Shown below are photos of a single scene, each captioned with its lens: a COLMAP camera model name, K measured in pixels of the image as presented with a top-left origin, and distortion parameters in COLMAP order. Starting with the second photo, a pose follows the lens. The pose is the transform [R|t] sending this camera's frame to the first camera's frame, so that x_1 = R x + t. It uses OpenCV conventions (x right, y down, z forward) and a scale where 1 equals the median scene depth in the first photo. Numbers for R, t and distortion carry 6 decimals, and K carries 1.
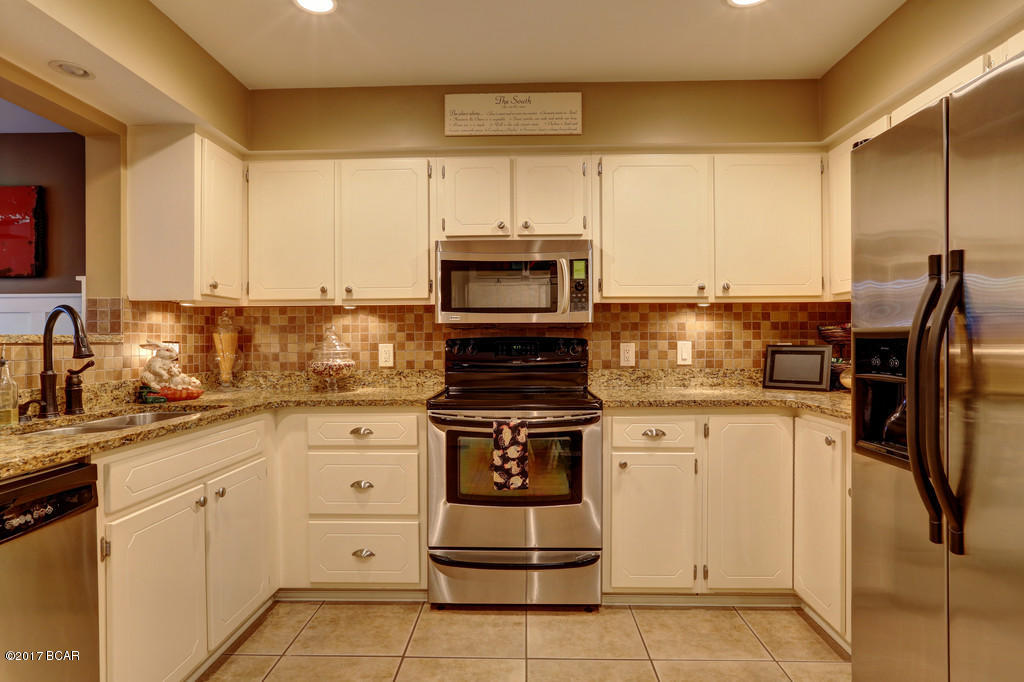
lens RADIAL K [[553.0, 0, 512.0], [0, 553.0, 341.0], [0, 0, 1]] dist [-0.045045, 0.017293]
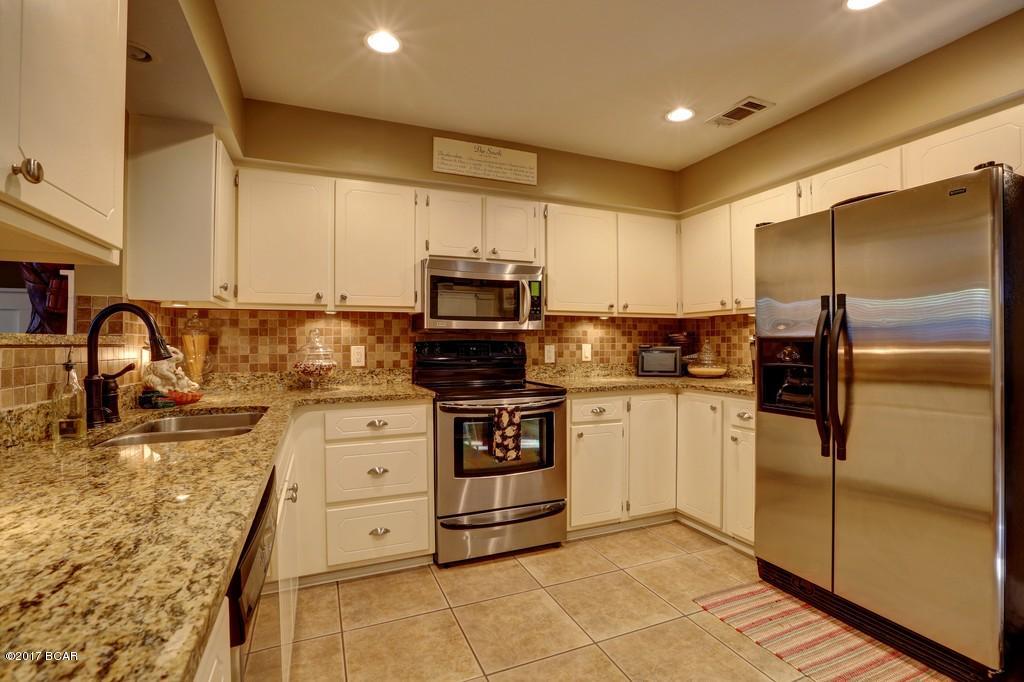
lens RADIAL K [[463.8, 0, 512.0], [0, 463.8, 341.0], [0, 0, 1]] dist [-0.063343, 0.022100]
pose [[0.912534, 0.004102, 0.408981, -0.373531], [-0.001398, 0.999975, -0.006910, 0.001297], [-0.408999, 0.005734, 0.912517, 0.025443]]
